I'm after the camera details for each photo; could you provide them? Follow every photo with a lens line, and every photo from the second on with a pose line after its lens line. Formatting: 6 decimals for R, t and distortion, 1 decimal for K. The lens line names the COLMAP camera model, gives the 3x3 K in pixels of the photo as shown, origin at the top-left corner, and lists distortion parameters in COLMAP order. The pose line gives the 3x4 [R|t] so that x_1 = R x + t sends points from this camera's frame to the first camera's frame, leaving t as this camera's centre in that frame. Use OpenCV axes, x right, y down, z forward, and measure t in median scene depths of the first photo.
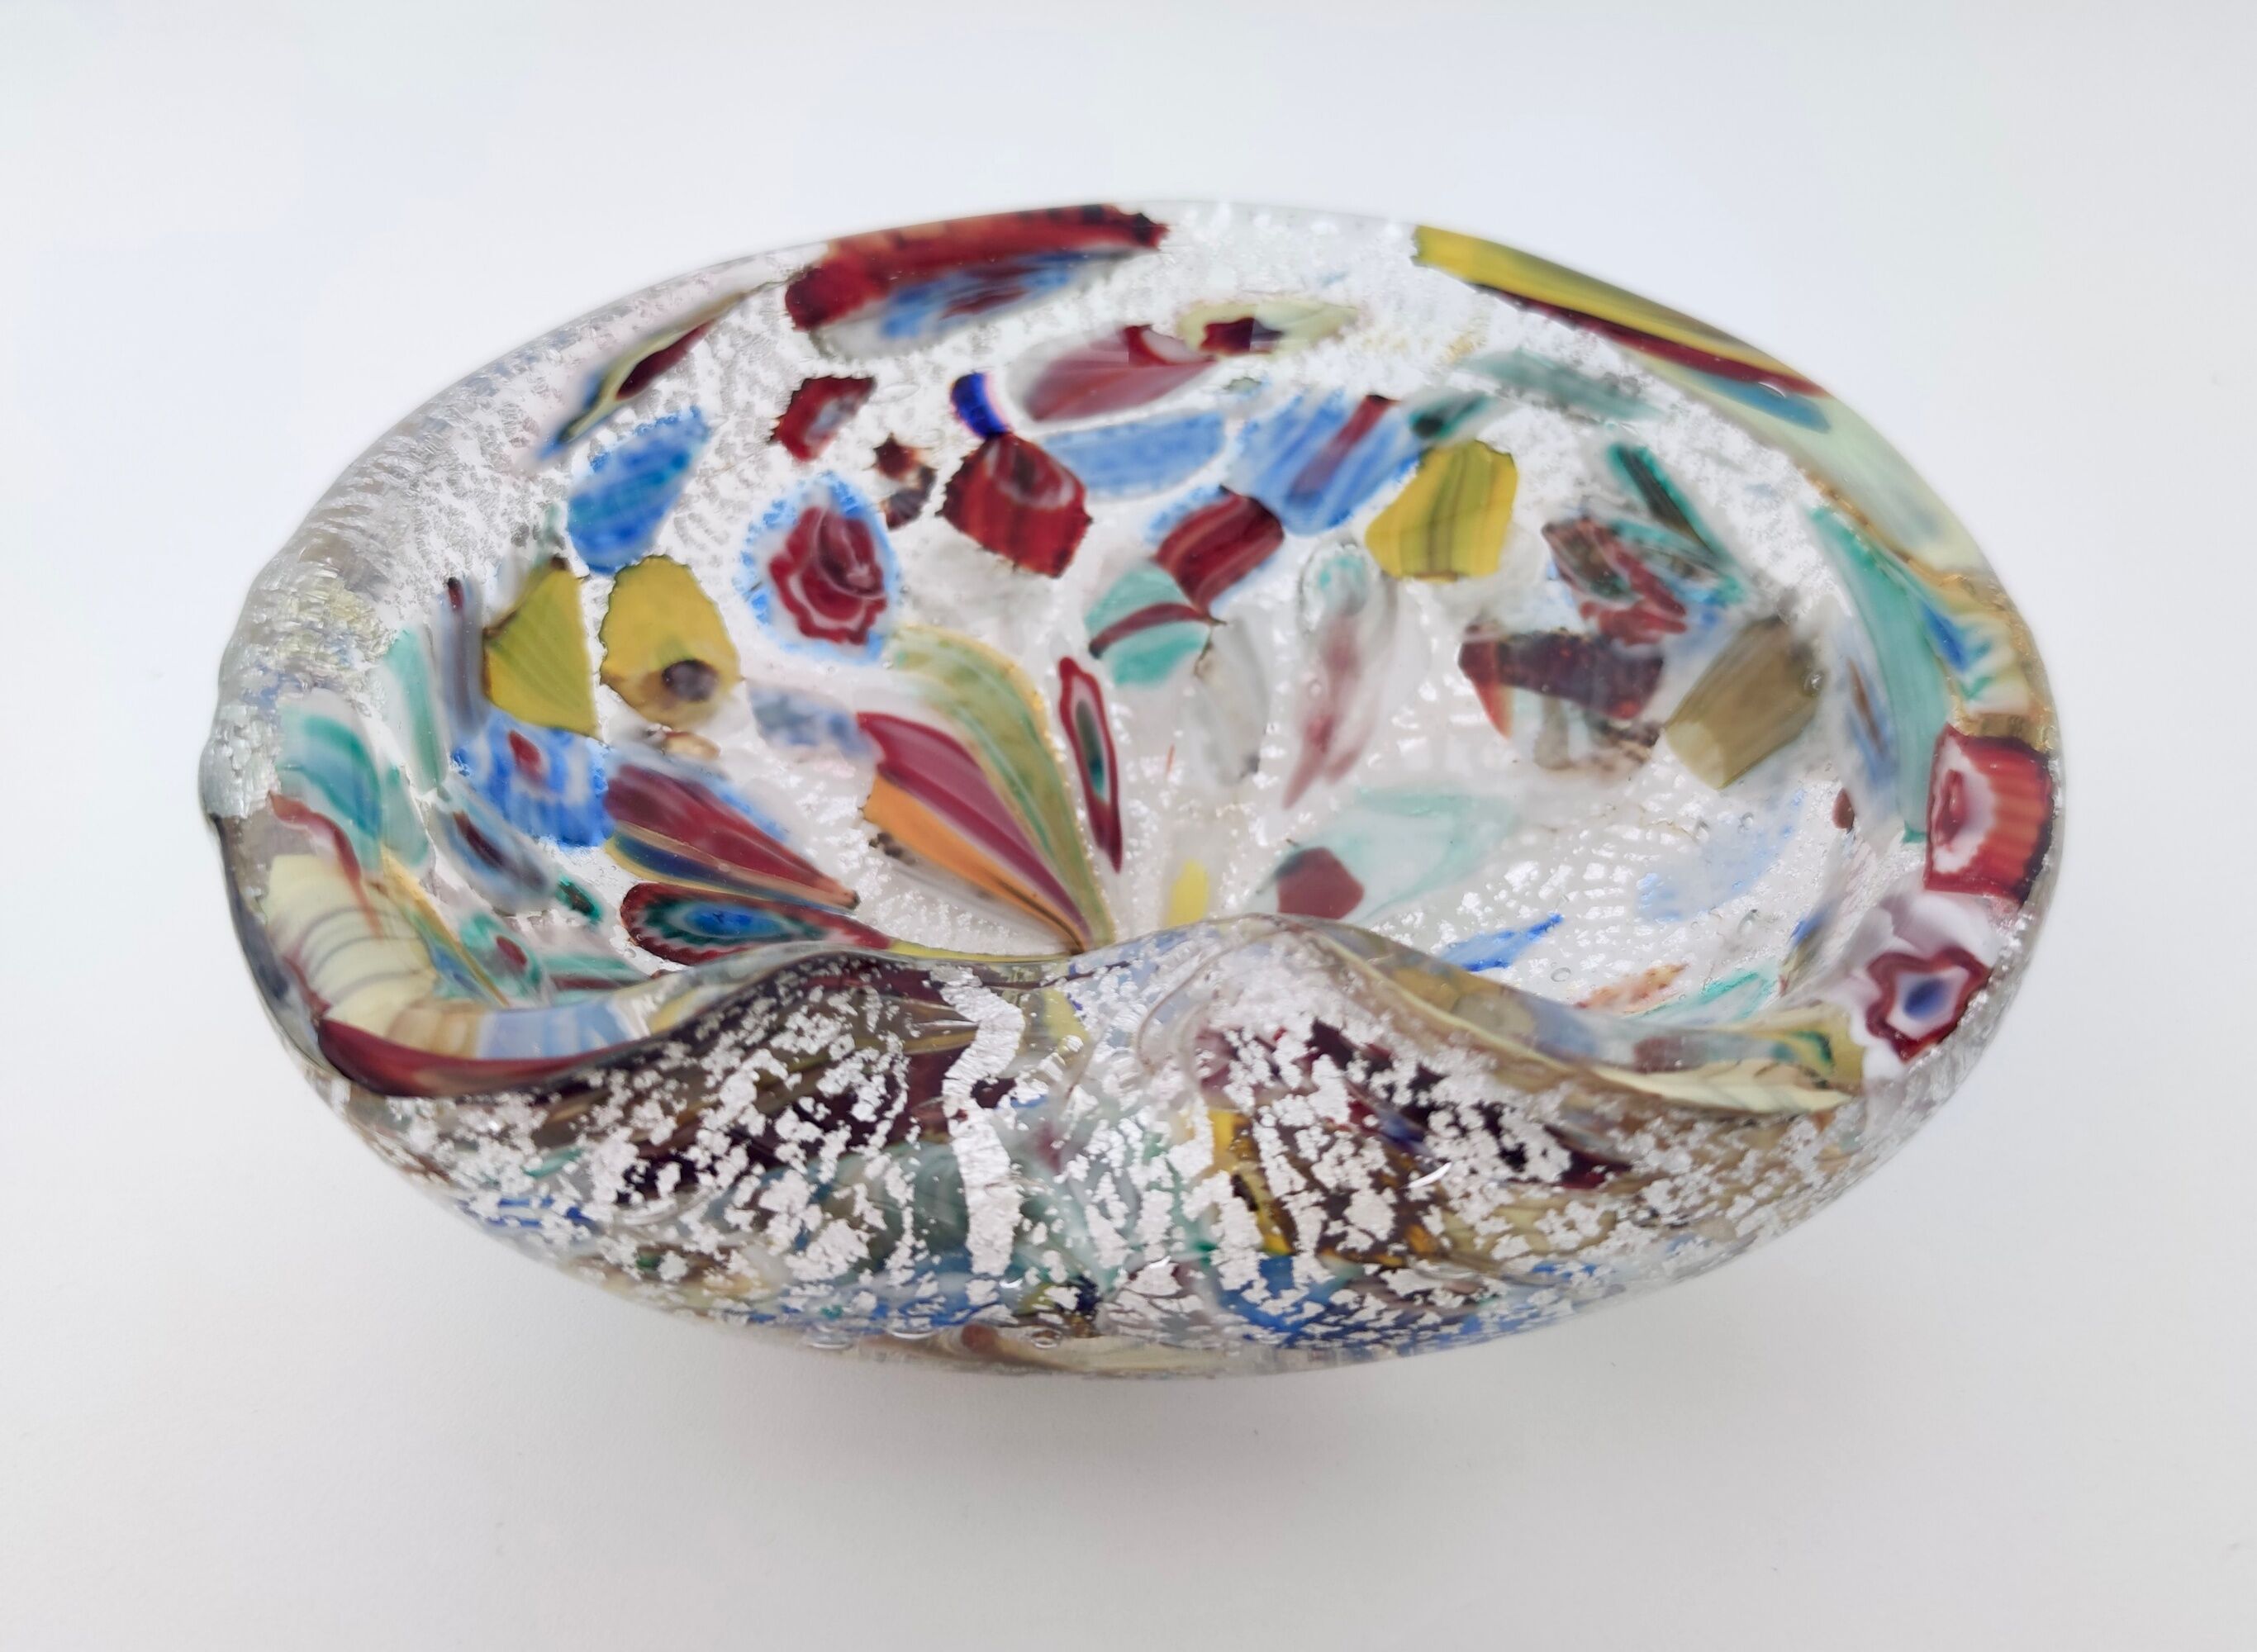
lens RADIAL K [[2285.8, 0, 1152.8], [0, 2285.8, 740.4], [0, 0, 1]] dist [0.001108, 0.000000]
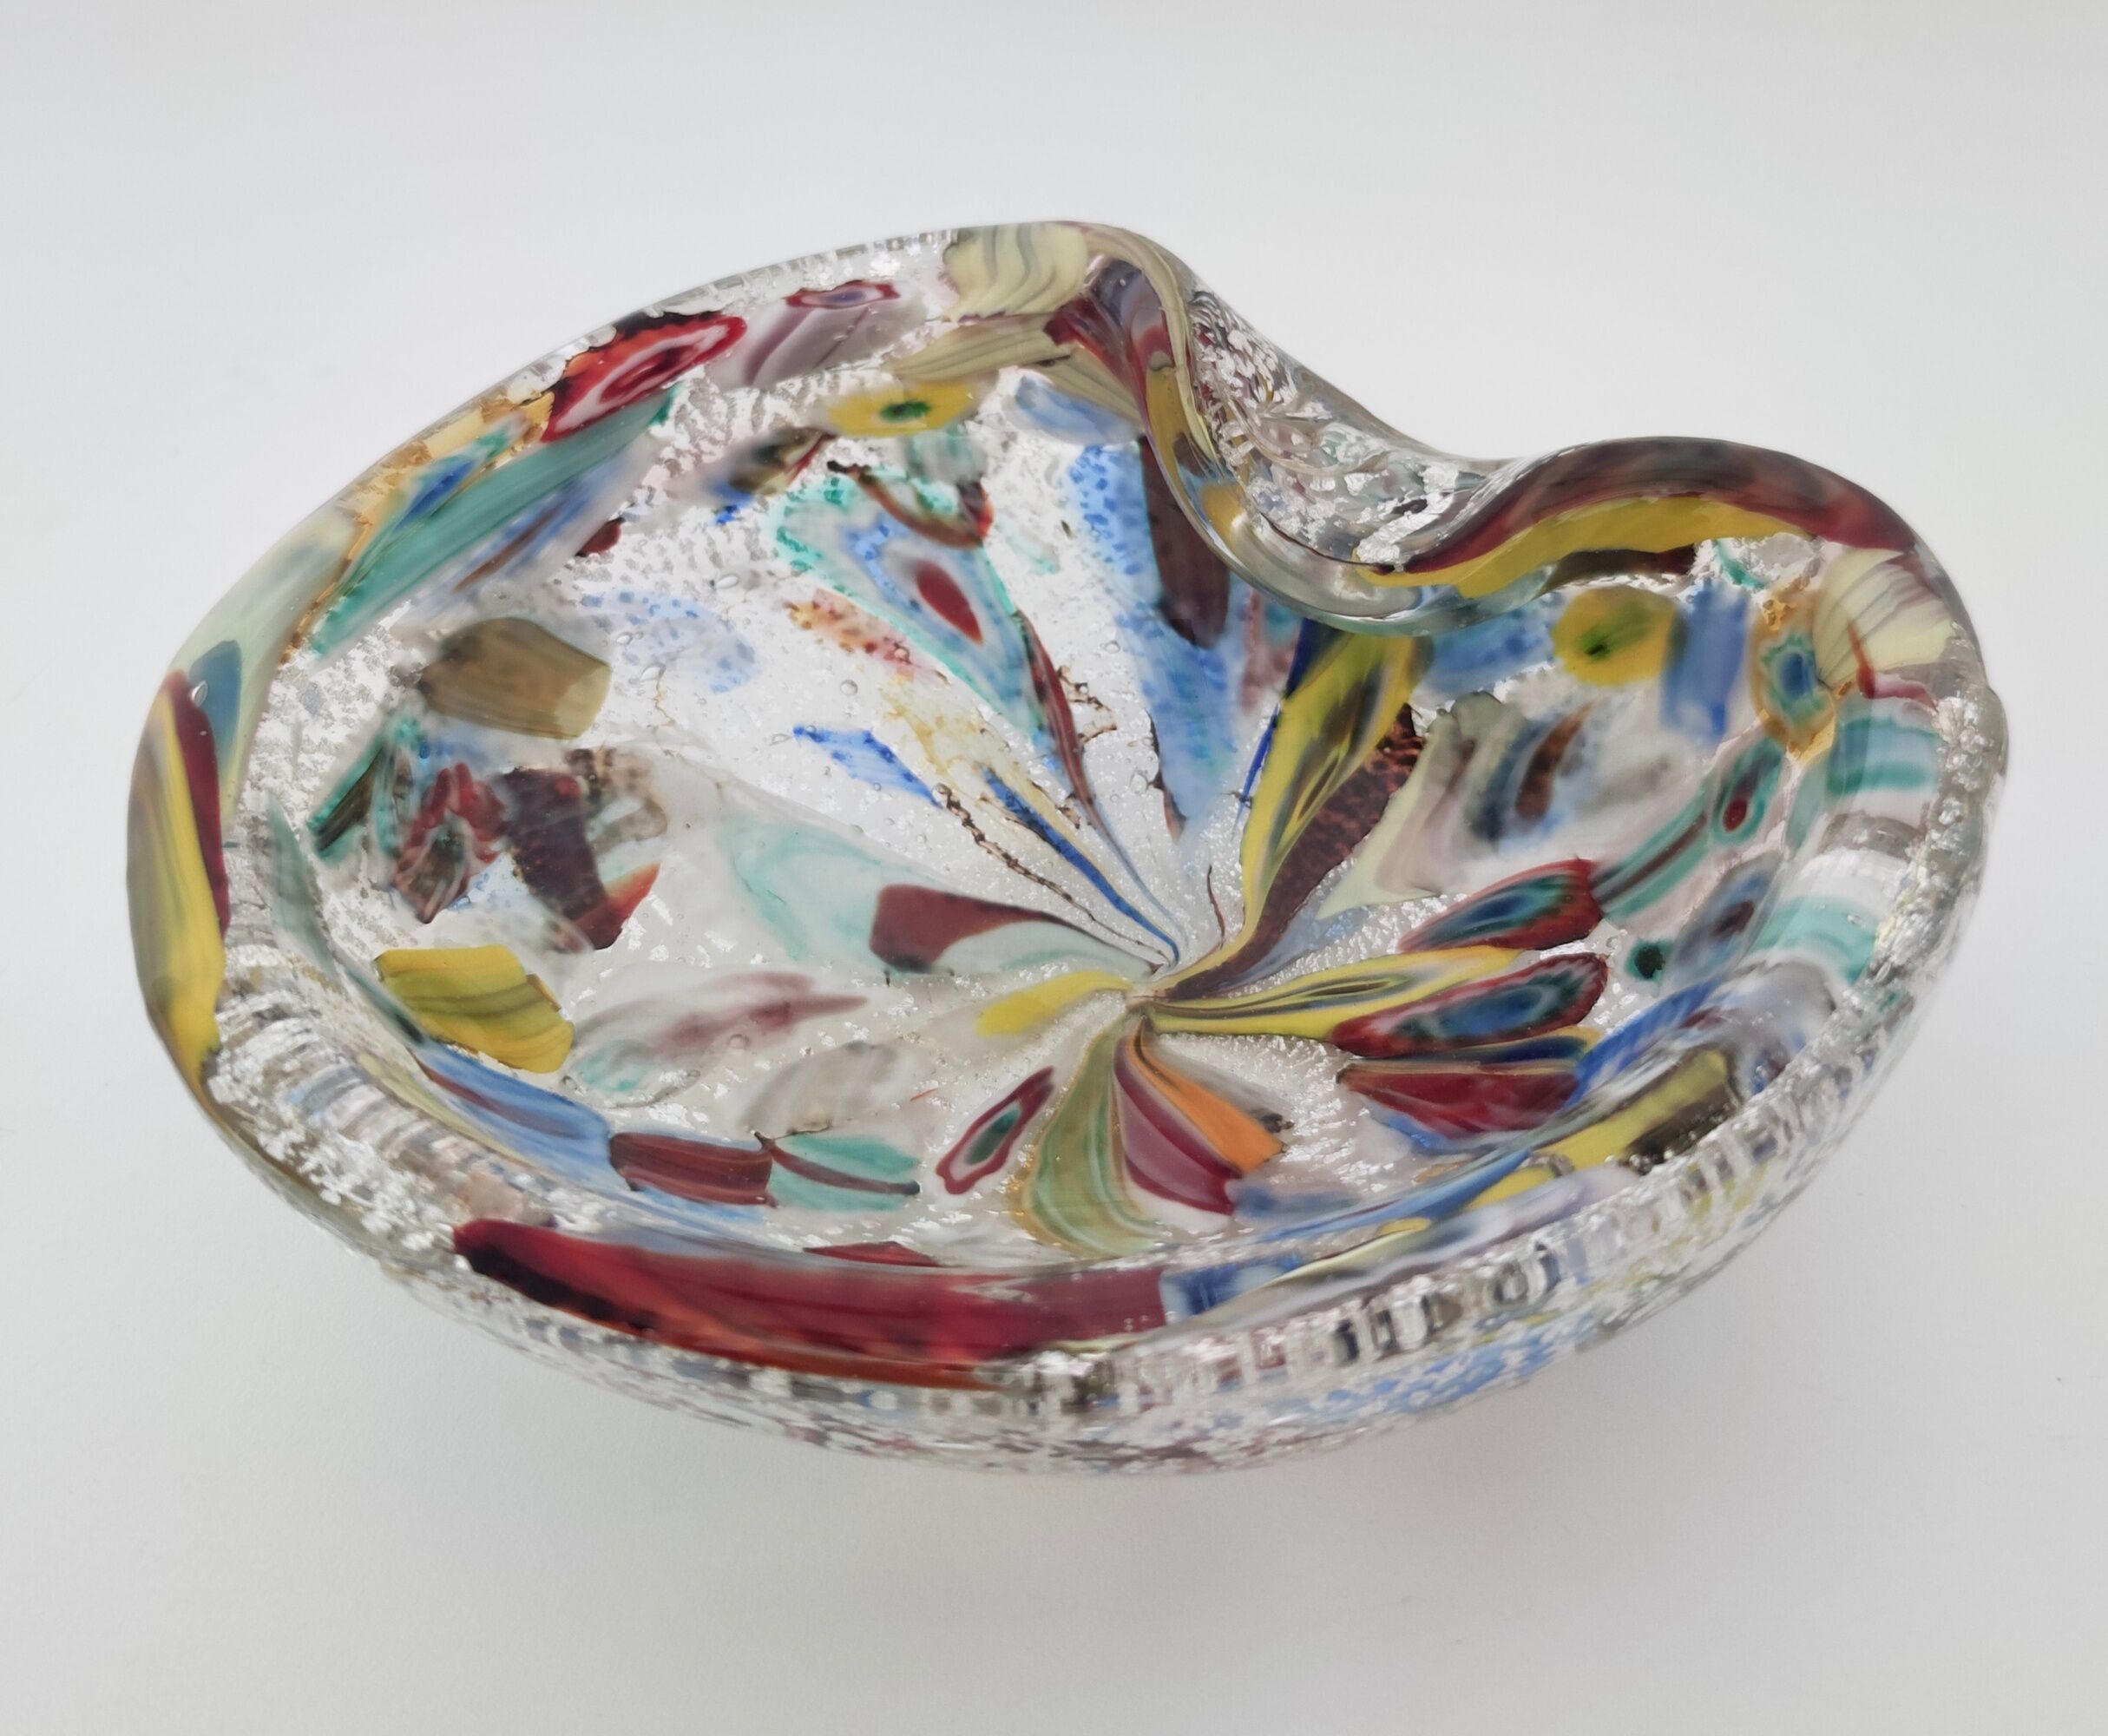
lens RADIAL K [[3099.4, 0, 1023.8], [0, 3099.4, 571.0], [0, 0, 1]] dist [0.090058, 0.000000]
pose [[-0.842472, -0.266860, 0.468003, -0.517969], [0.383199, 0.313781, 0.868735, -1.053610], [-0.378681, 0.911223, -0.162091, 1.007532]]
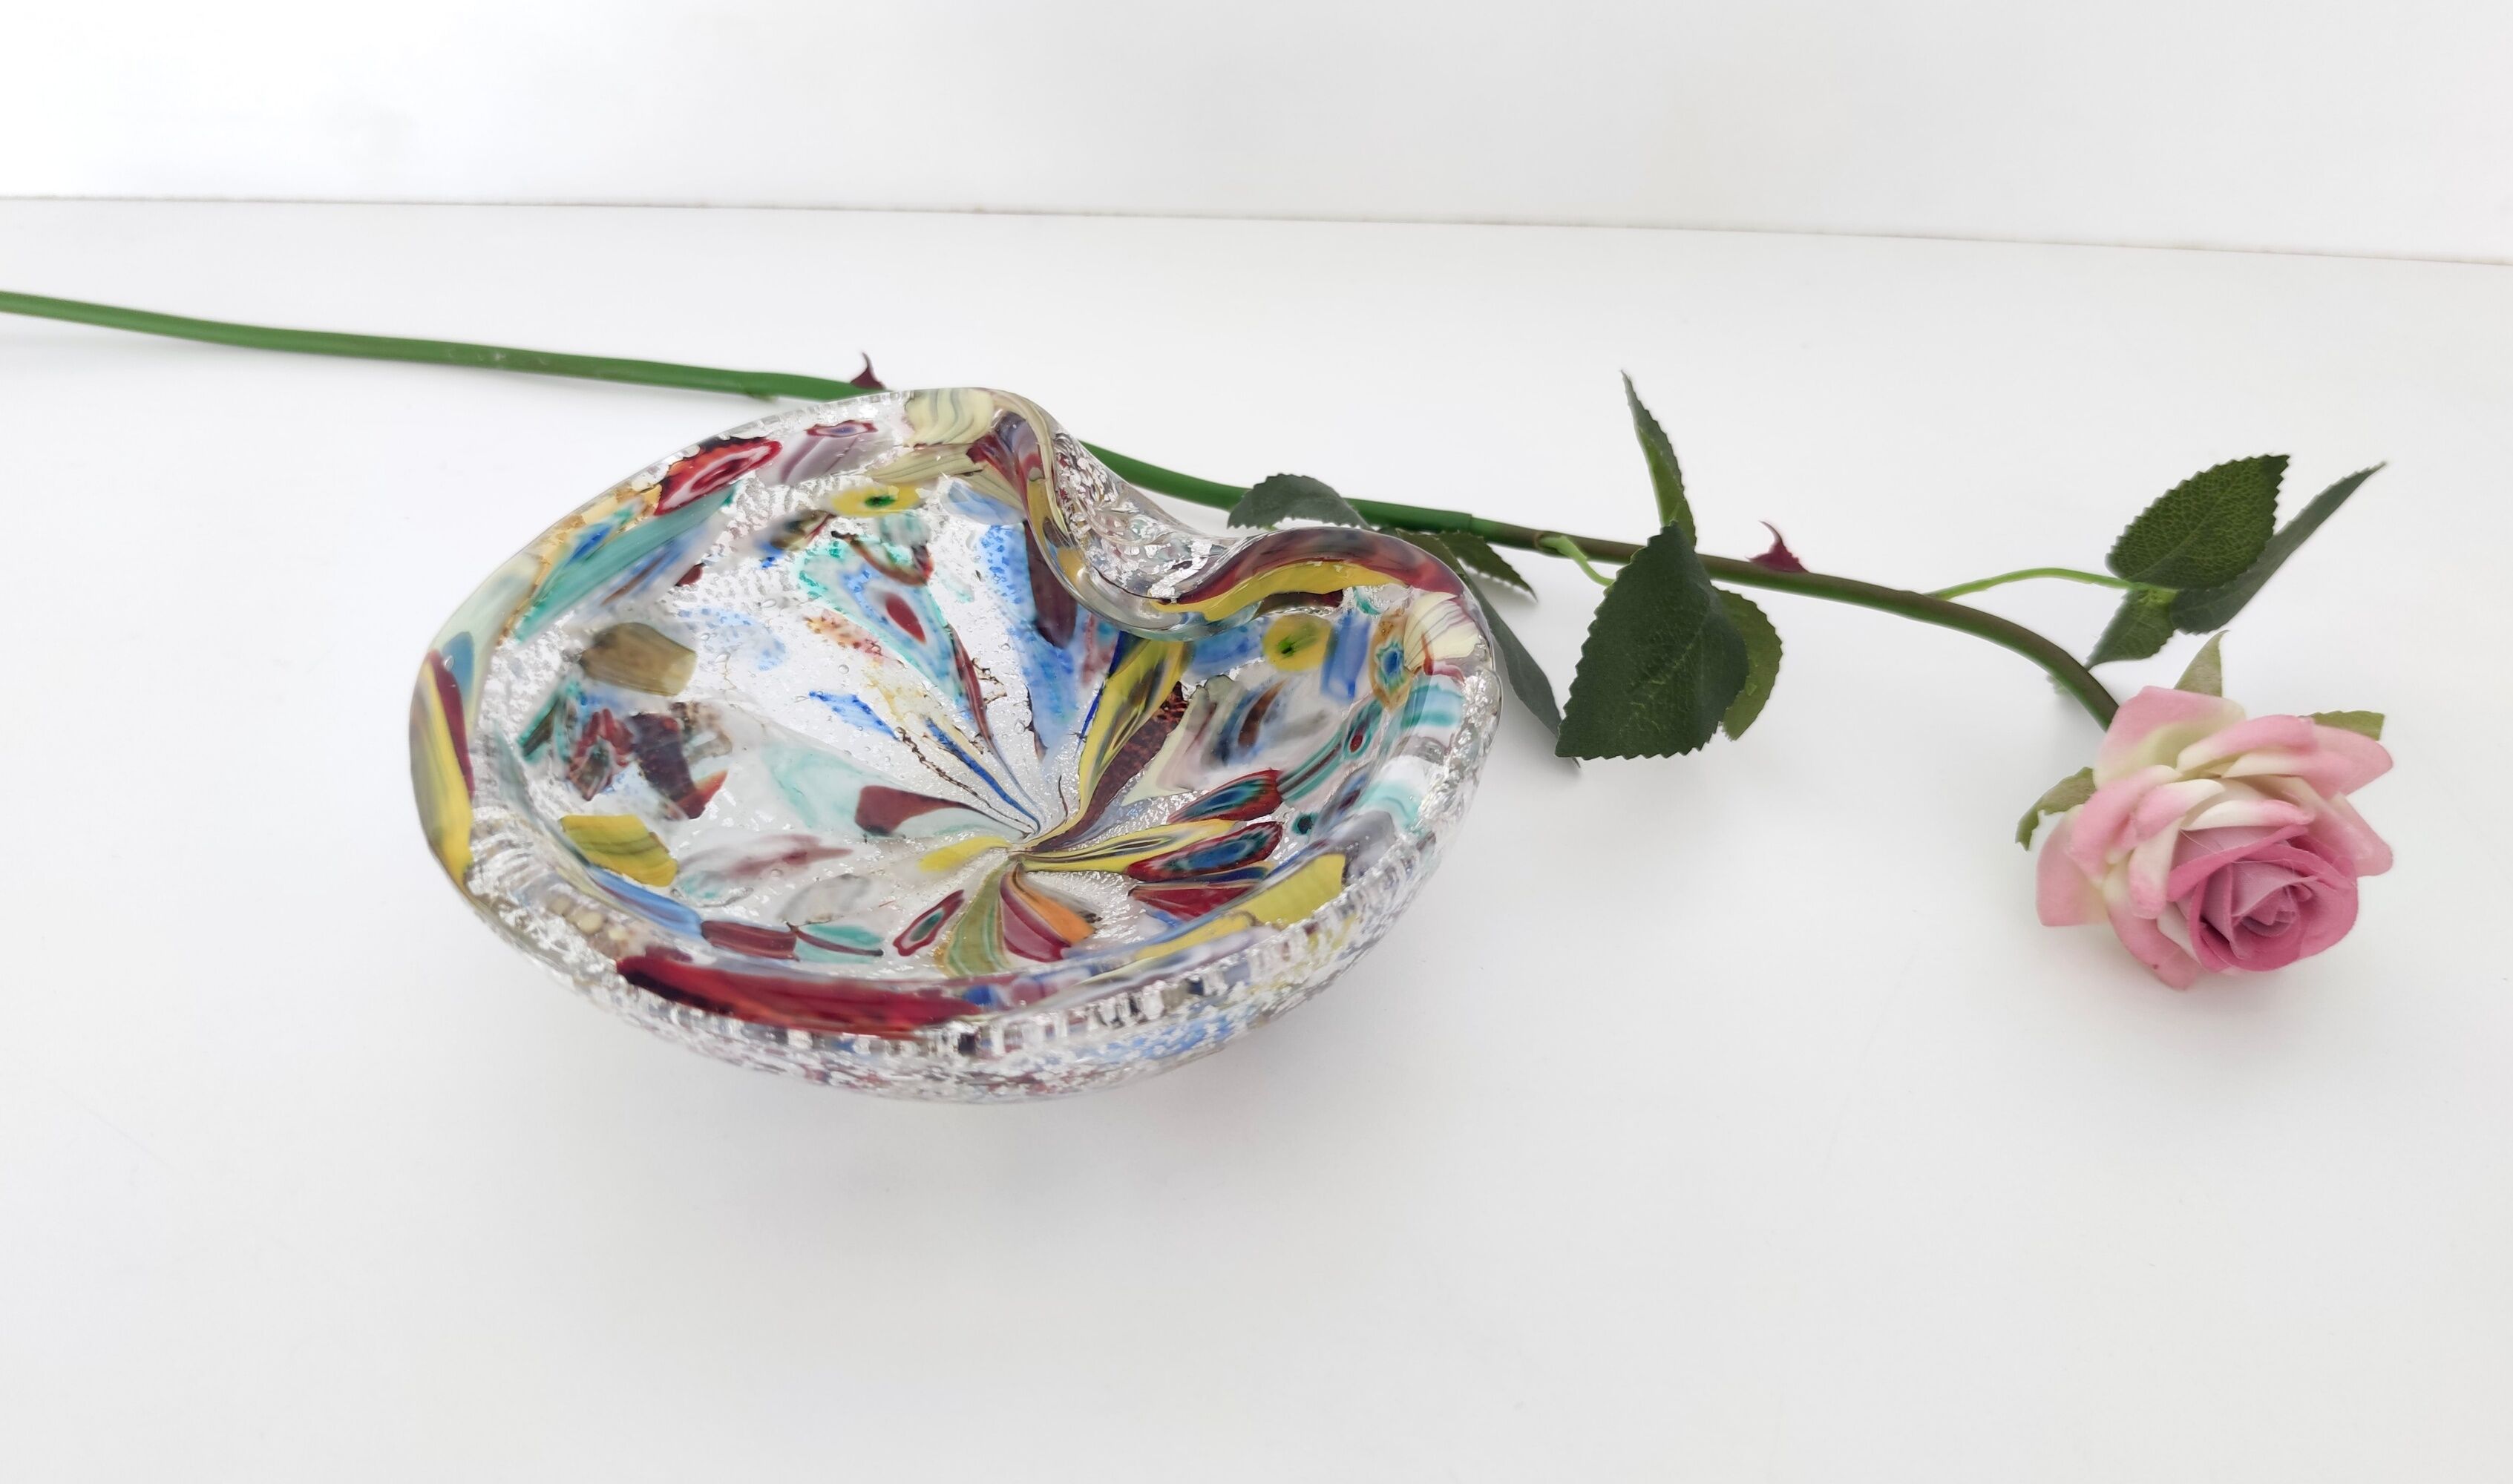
lens RADIAL K [[2277.6, 0, 1266.1], [0, 2277.6, 696.5], [0, 0, 1]] dist [-0.003603, -0.020871]
pose [[-0.891564, -0.291938, 0.346244, -0.675127], [0.262868, 0.288988, 0.920536, -1.308778], [-0.368800, 0.911734, -0.180910, 1.064900]]
